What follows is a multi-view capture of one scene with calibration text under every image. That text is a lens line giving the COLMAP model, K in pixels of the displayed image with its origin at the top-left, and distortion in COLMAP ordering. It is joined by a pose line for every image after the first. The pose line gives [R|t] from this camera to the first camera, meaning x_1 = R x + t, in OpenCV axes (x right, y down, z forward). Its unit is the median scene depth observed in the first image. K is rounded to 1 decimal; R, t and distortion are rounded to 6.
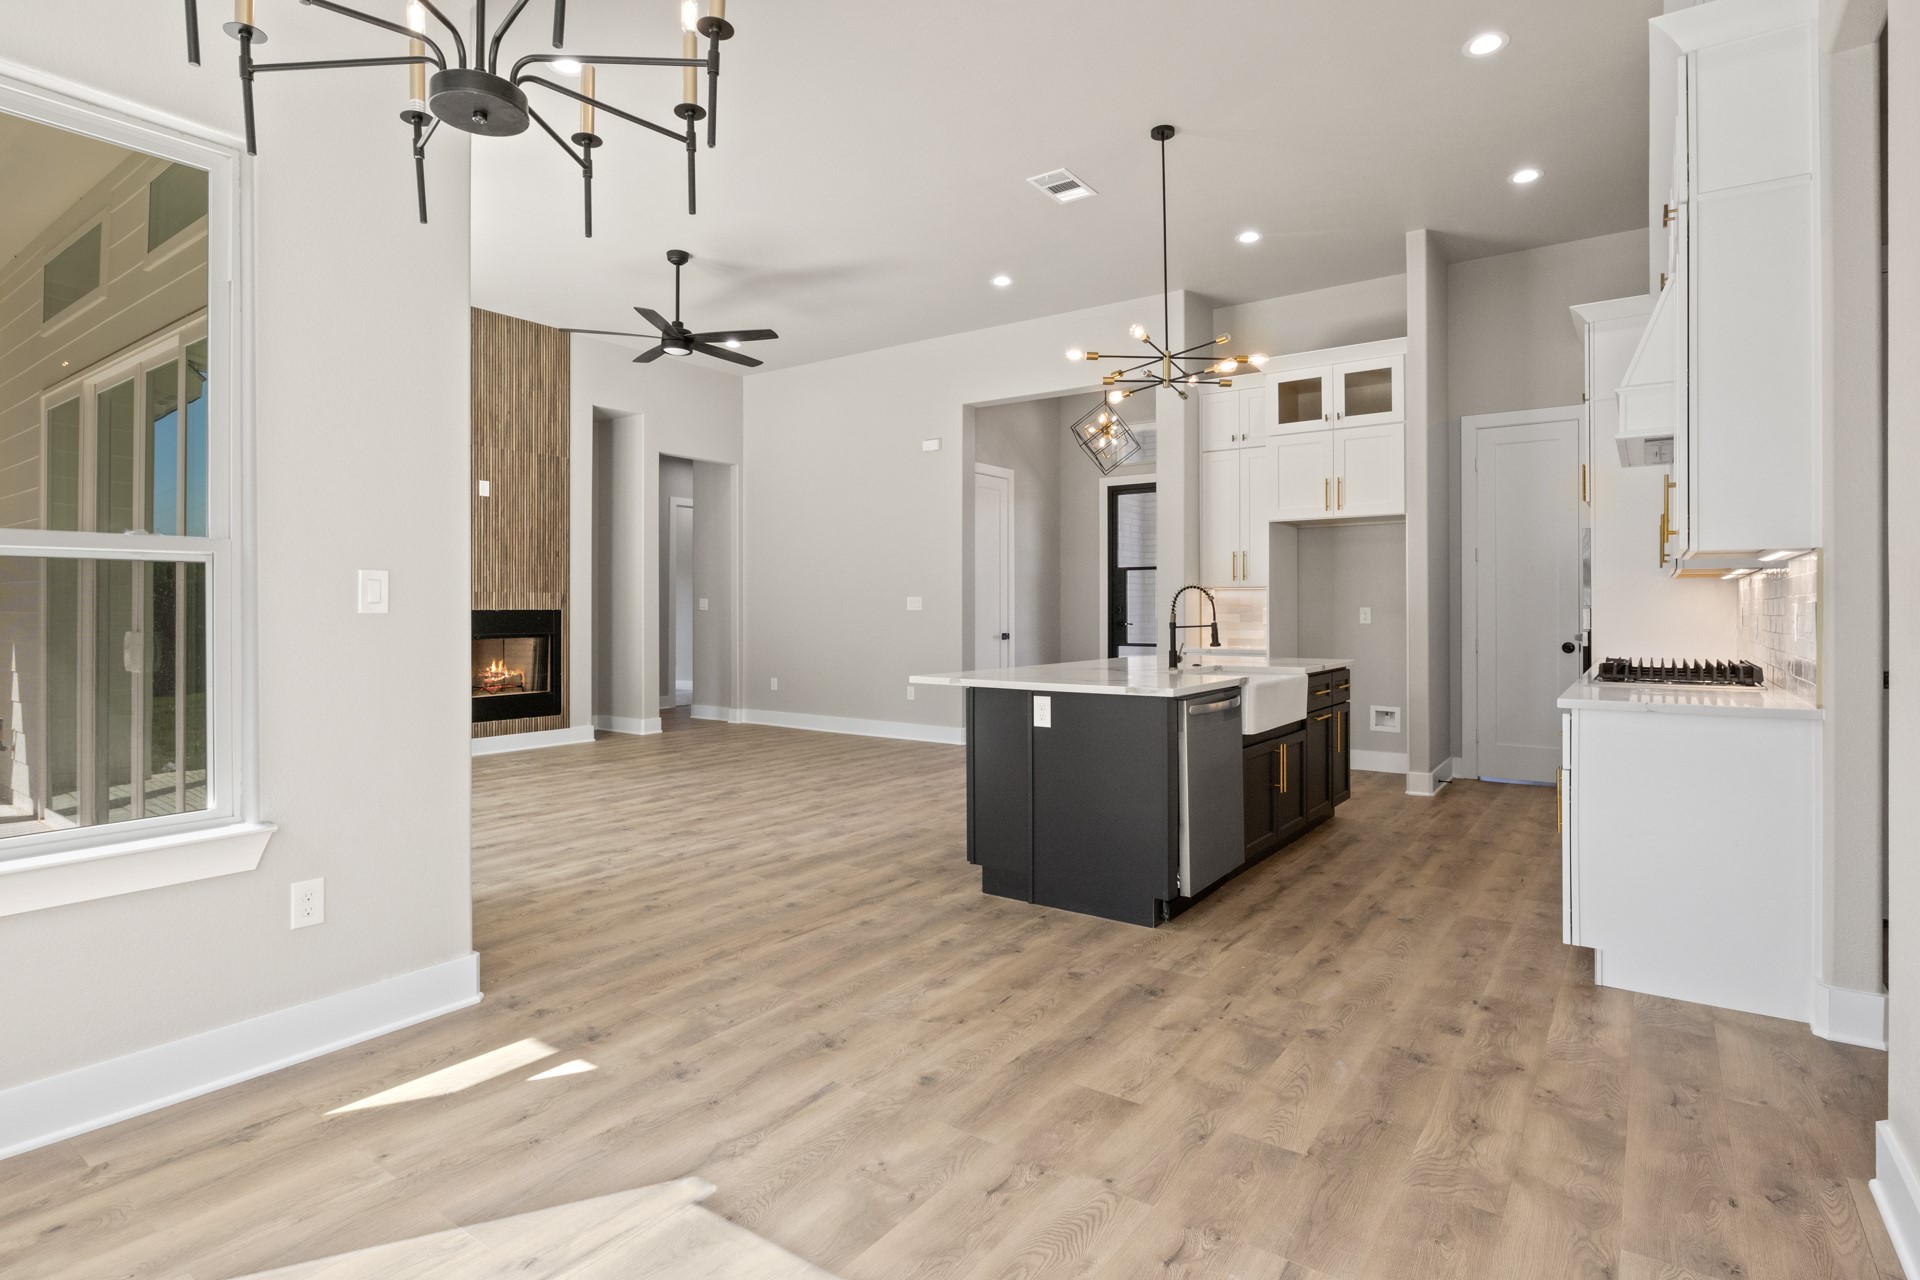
lens RADIAL K [[967.3, 0, 962.9], [0, 967.3, 607.3], [0, 0, 1]] dist [-0.007597, -0.000407]
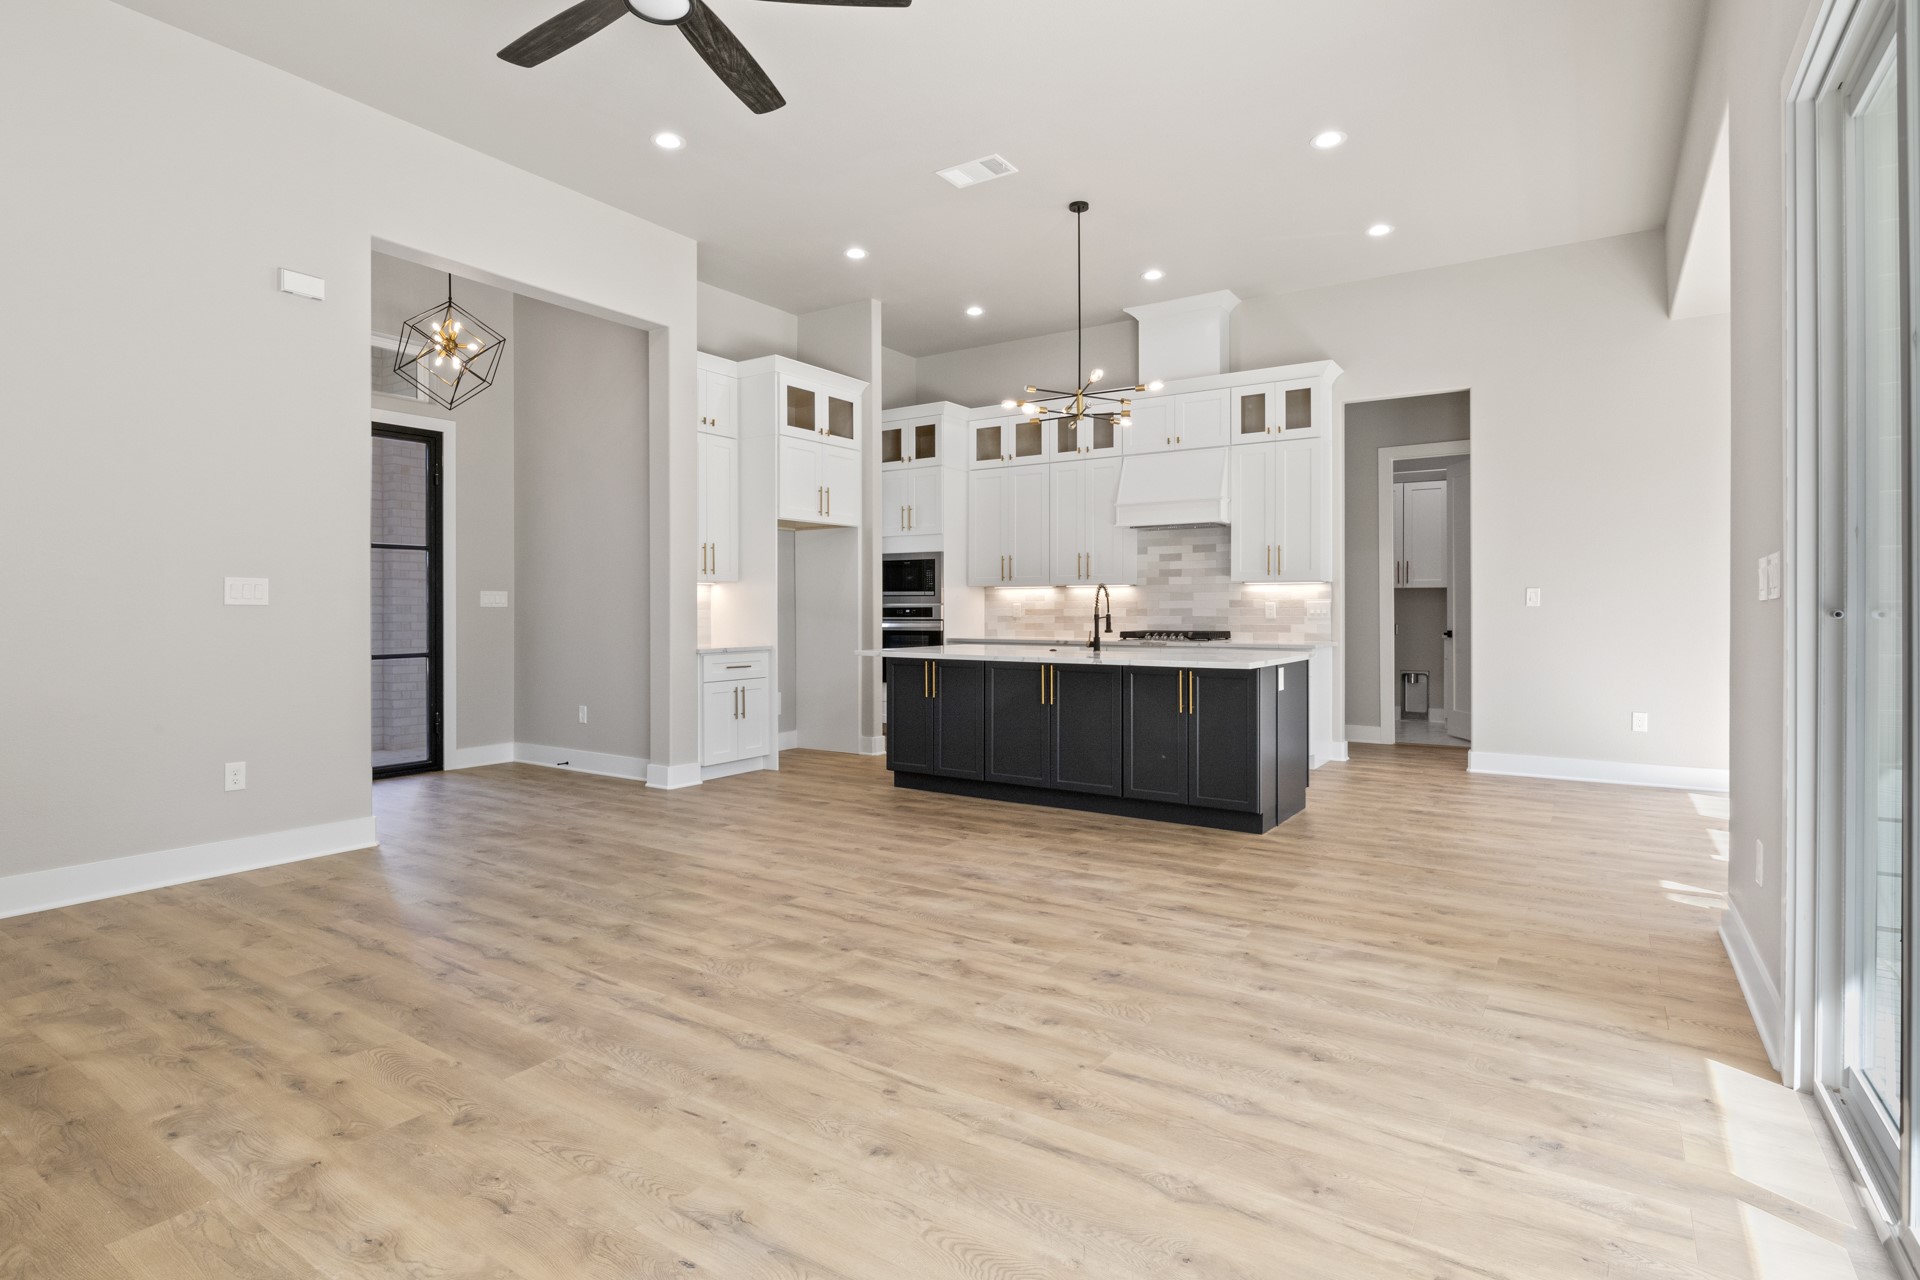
lens RADIAL K [[967.3, 0, 962.0], [0, 967.3, 614.2], [0, 0, 1]] dist [-0.007597, -0.000407]
pose [[-0.034185, -0.003993, 0.999408, -0.734817], [-0.000978, 0.999992, 0.003962, 0.007479], [-0.999415, -0.000842, -0.034188, 0.879713]]
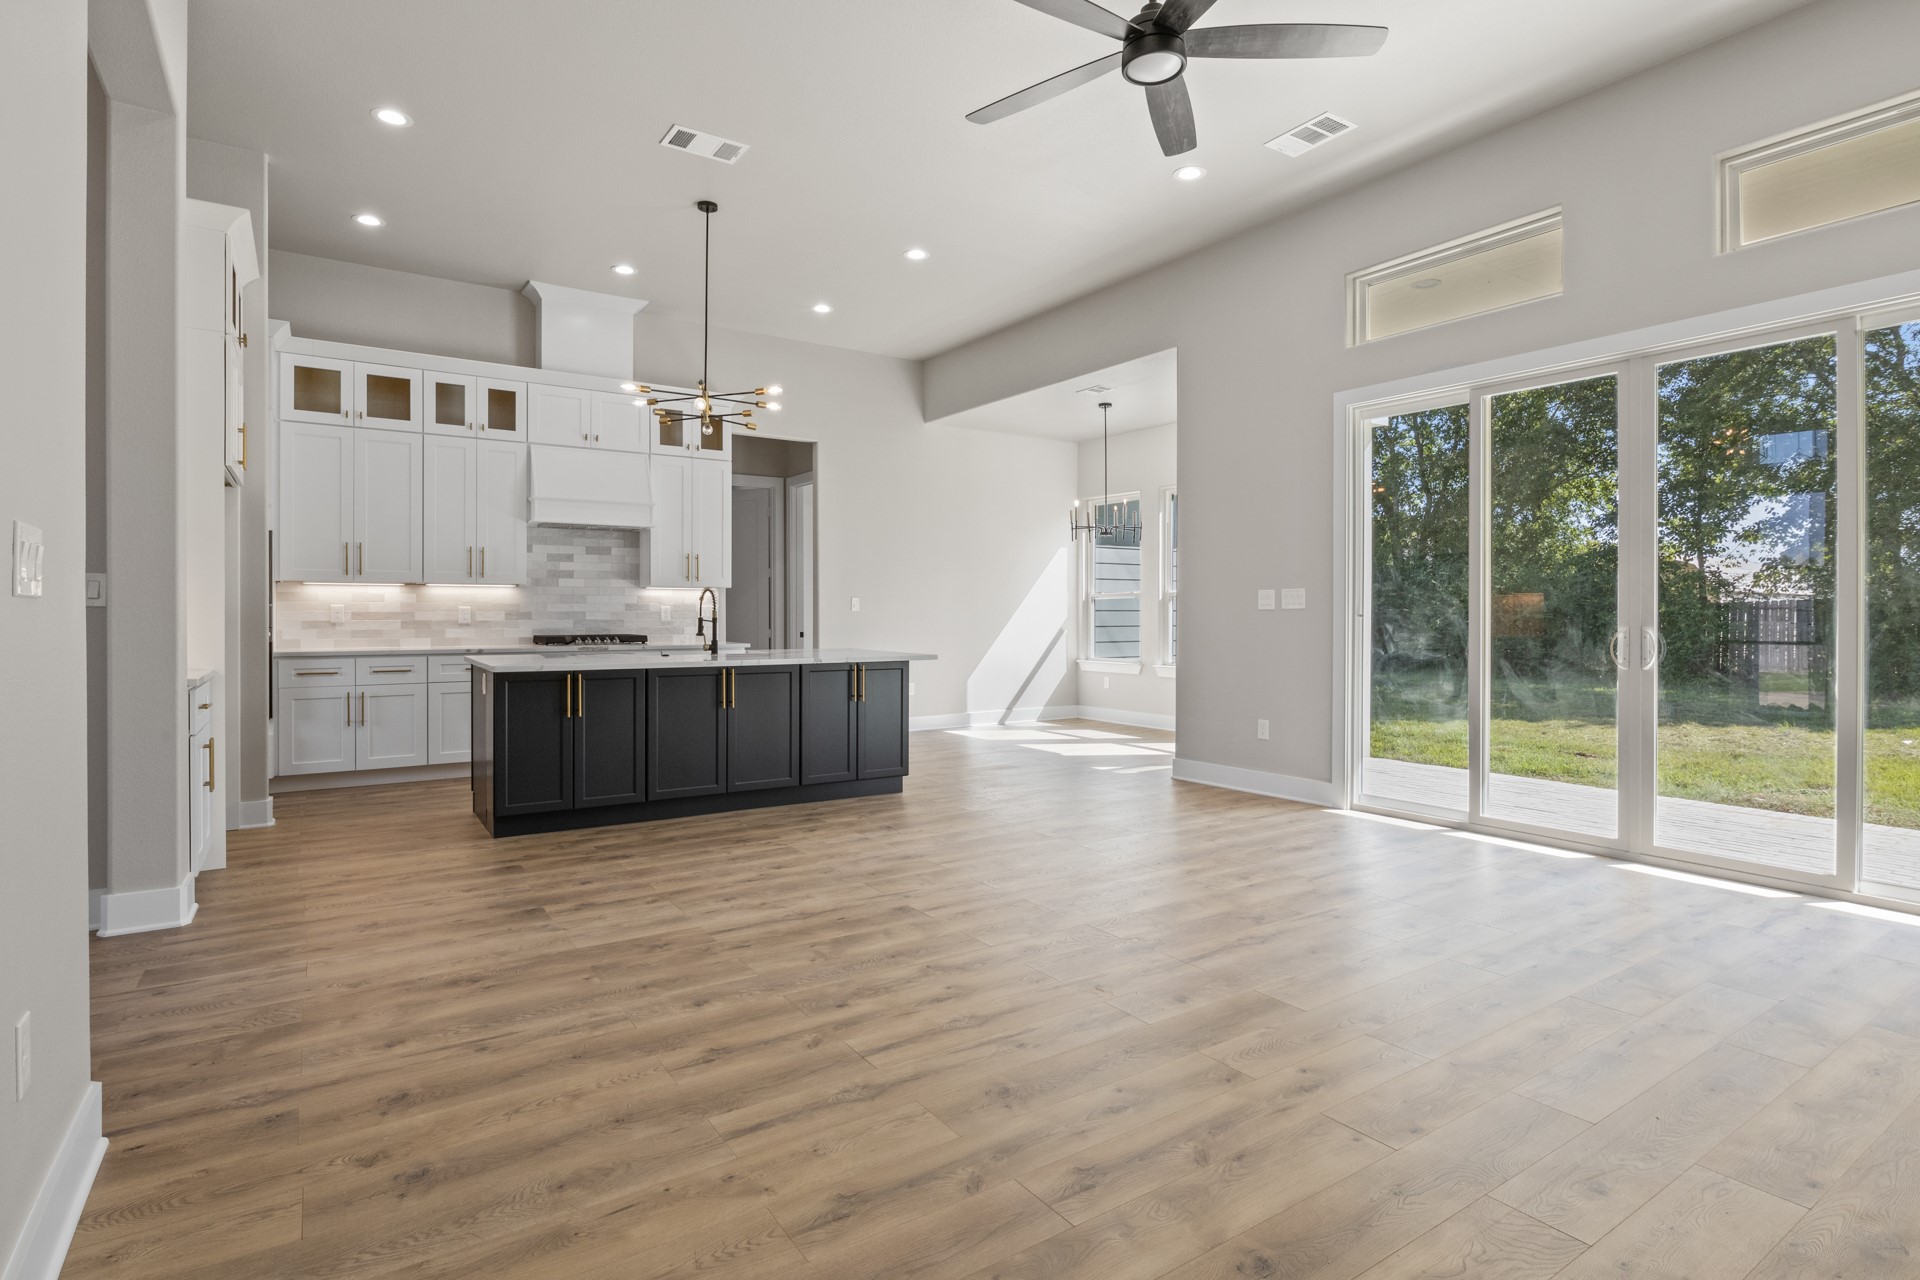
lens RADIAL K [[967.3, 0, 965.5], [0, 967.3, 621.3], [0, 0, 1]] dist [-0.007597, -0.000407]
pose [[-0.936718, -0.002955, 0.350073, -0.378072], [-0.000858, 0.999981, 0.006147, 0.008789], [-0.350085, 0.005458, -0.936702, 1.487778]]
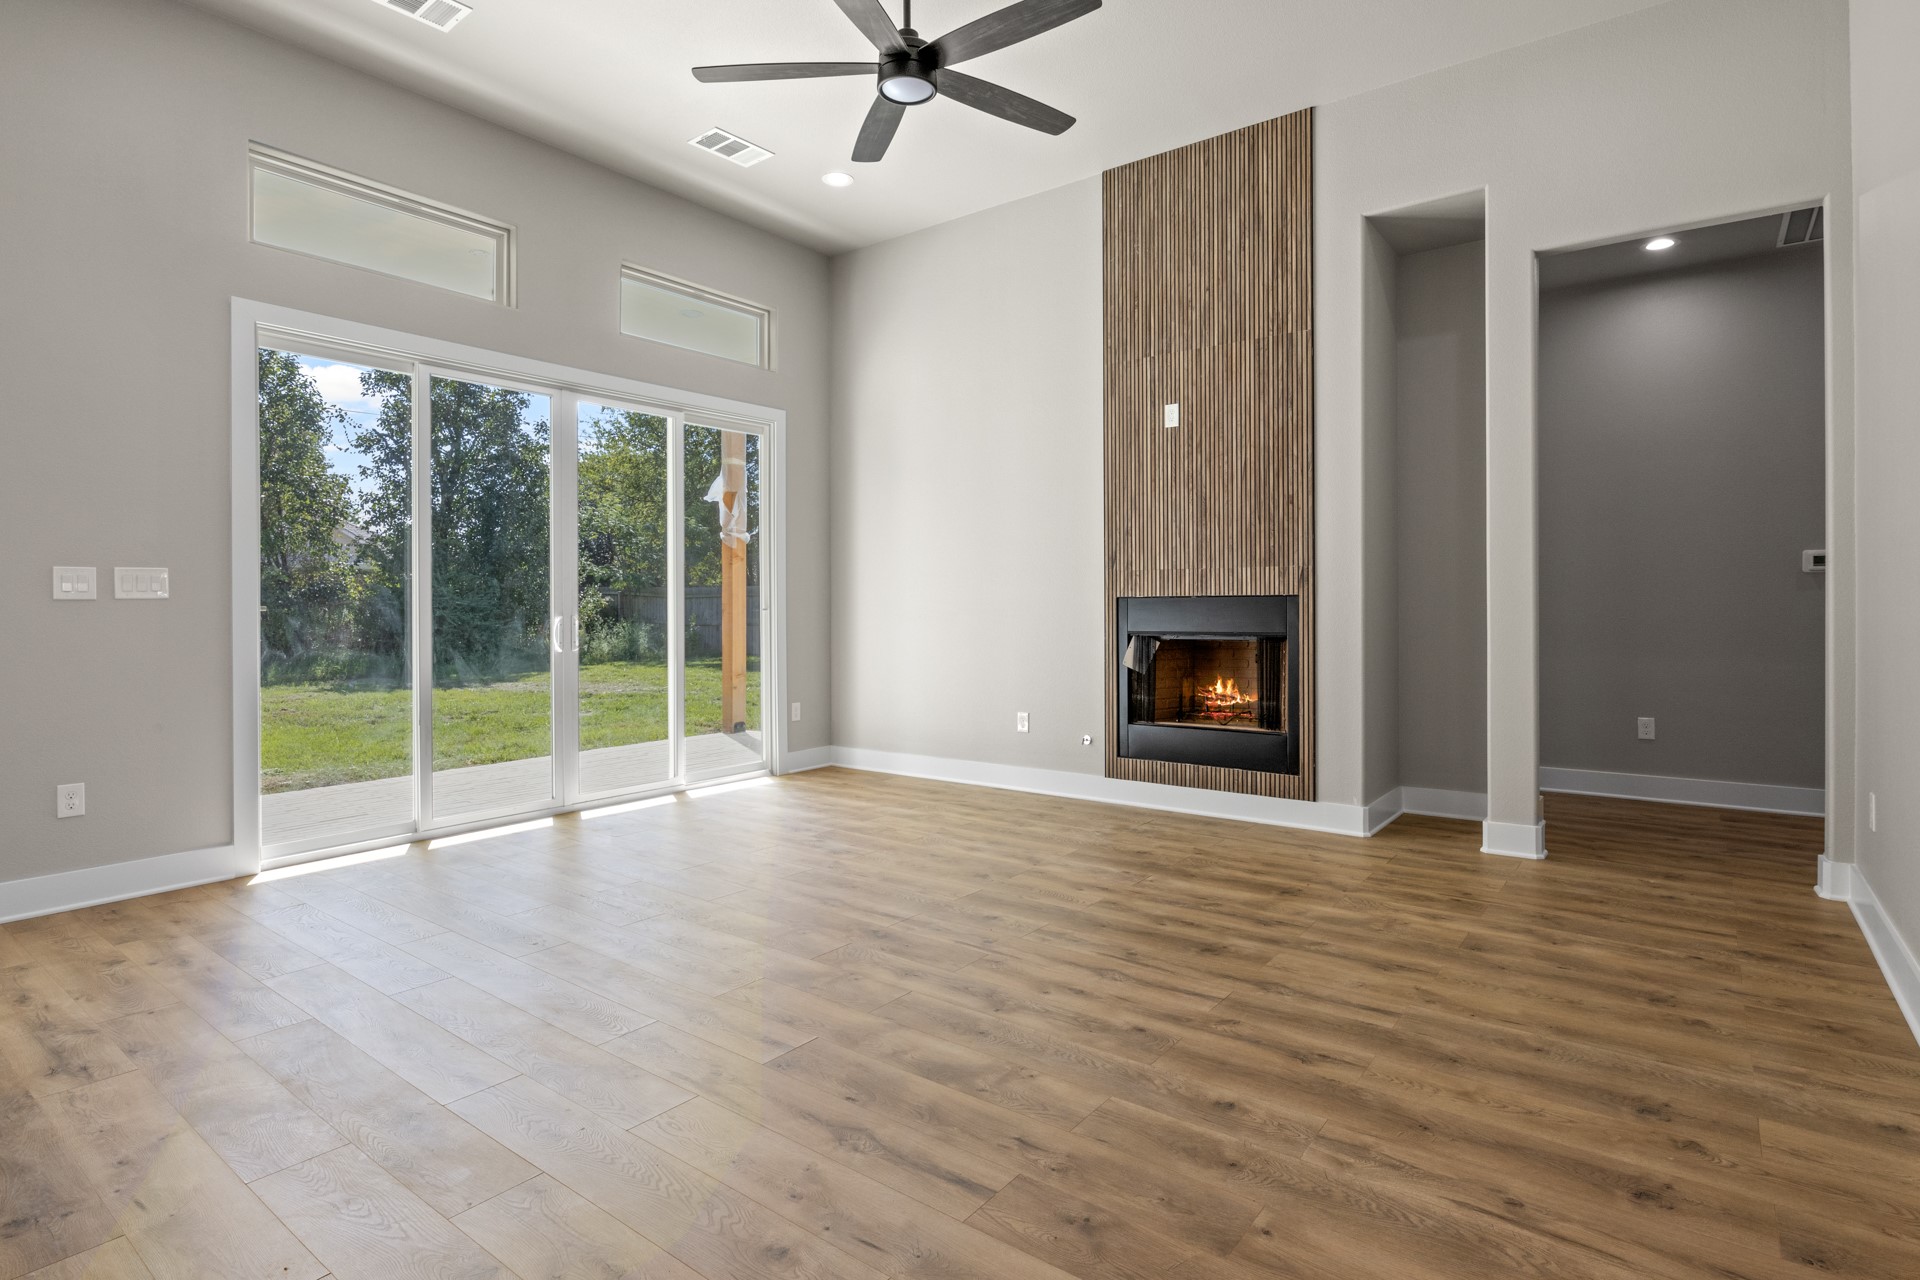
lens RADIAL K [[967.3, 0, 964.9], [0, 967.3, 611.9], [0, 0, 1]] dist [-0.007597, -0.000407]
pose [[-0.028545, 0.007640, -0.999563, 0.218533], [0.006270, 0.999952, 0.007464, 0.009138], [0.999573, -0.006054, -0.028592, 1.045655]]
